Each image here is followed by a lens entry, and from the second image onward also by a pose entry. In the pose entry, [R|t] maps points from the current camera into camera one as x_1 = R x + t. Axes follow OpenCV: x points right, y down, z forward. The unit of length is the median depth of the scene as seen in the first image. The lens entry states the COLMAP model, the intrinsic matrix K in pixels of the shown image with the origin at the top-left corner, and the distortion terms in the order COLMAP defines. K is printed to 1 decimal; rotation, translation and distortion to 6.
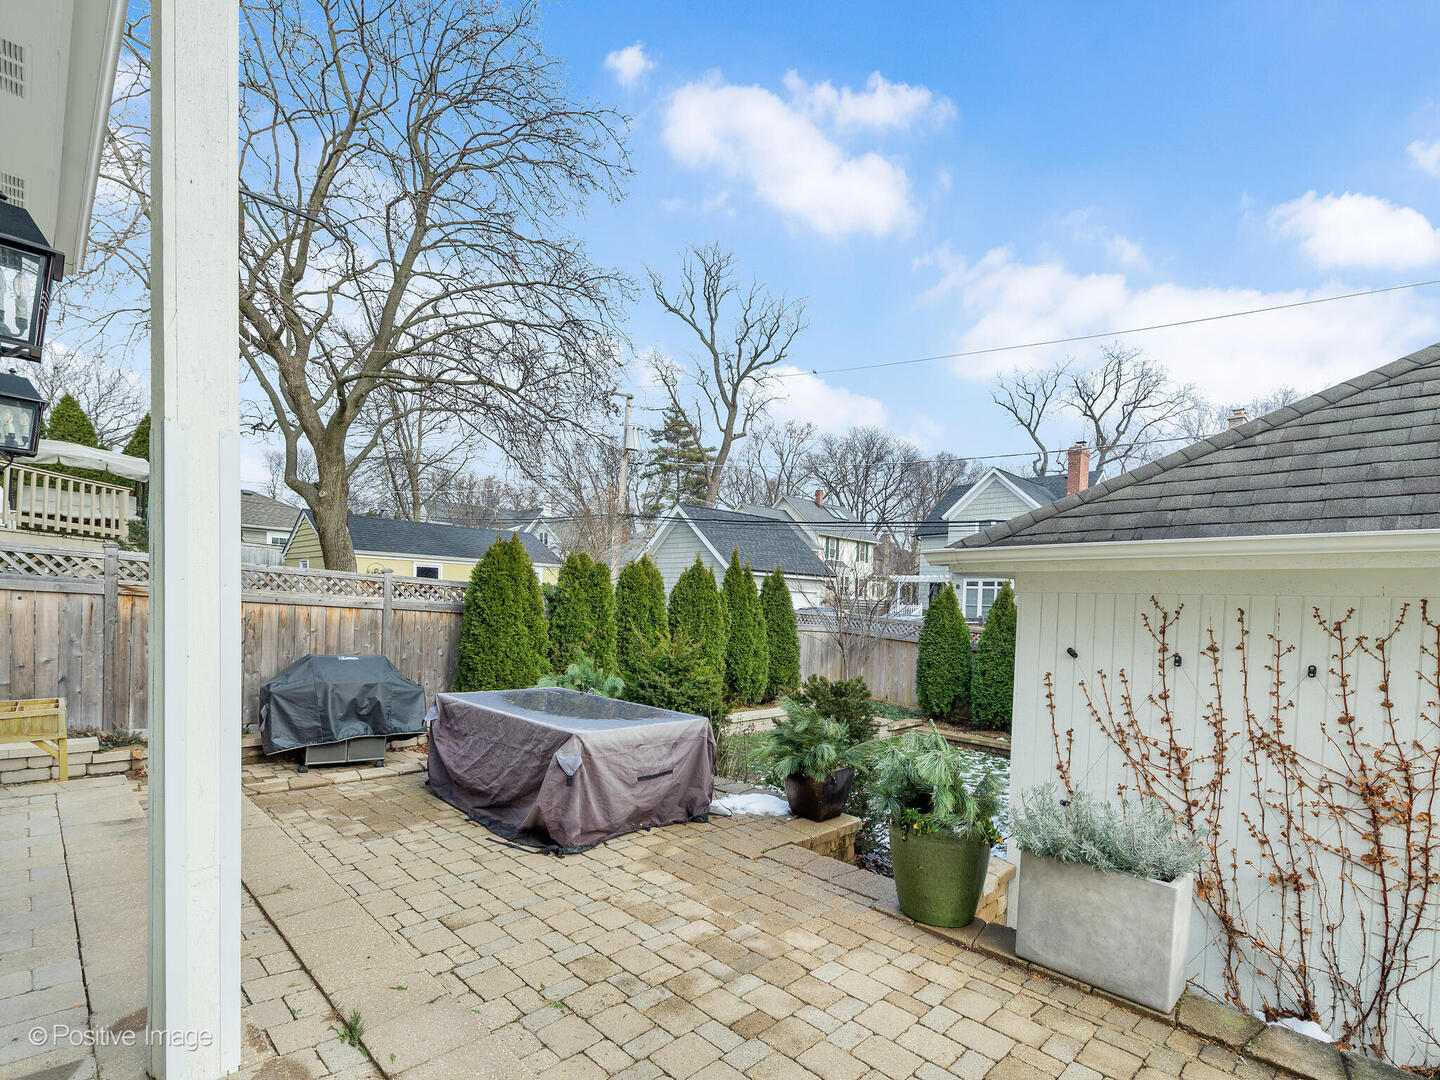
lens RADIAL K [[663.1, 0, 715.3], [0, 663.1, 625.5], [0, 0, 1]] dist [0.001419, -0.000483]
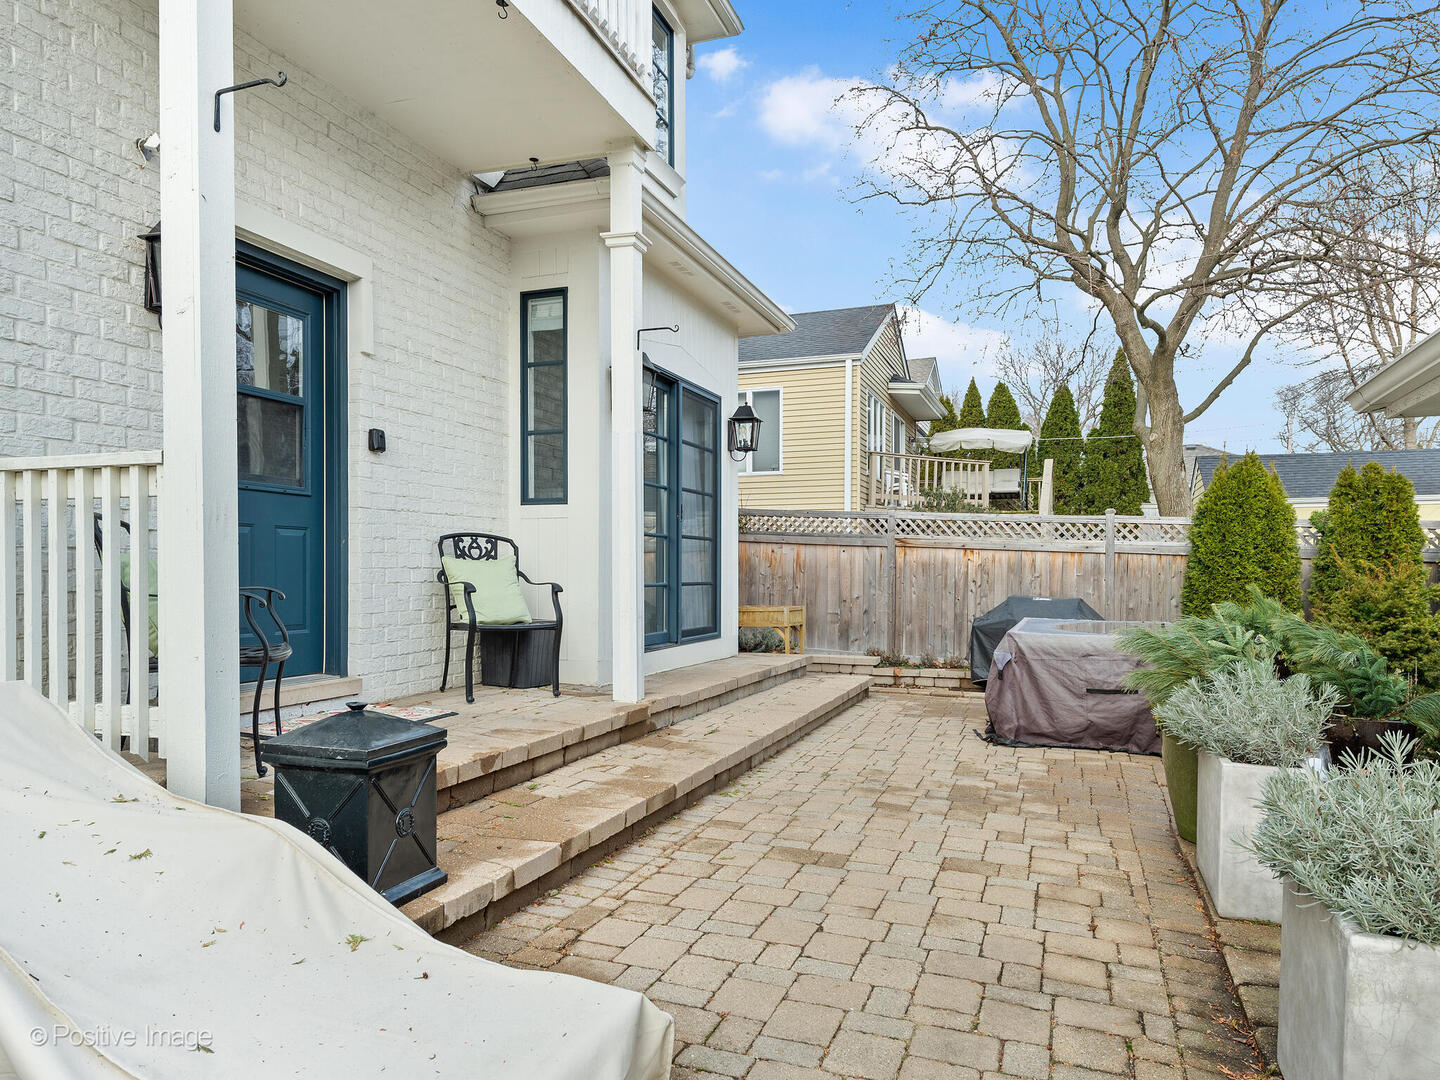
lens RADIAL K [[935.7, 0, 720.1], [0, 935.7, 543.6], [0, 0, 1]] dist [0.004695, 0.002009]
pose [[0.402636, -0.058863, -0.913466, 0.589236], [-0.018471, 0.997205, -0.072400, 0.081898], [0.915174, 0.046023, 0.400423, -0.024127]]
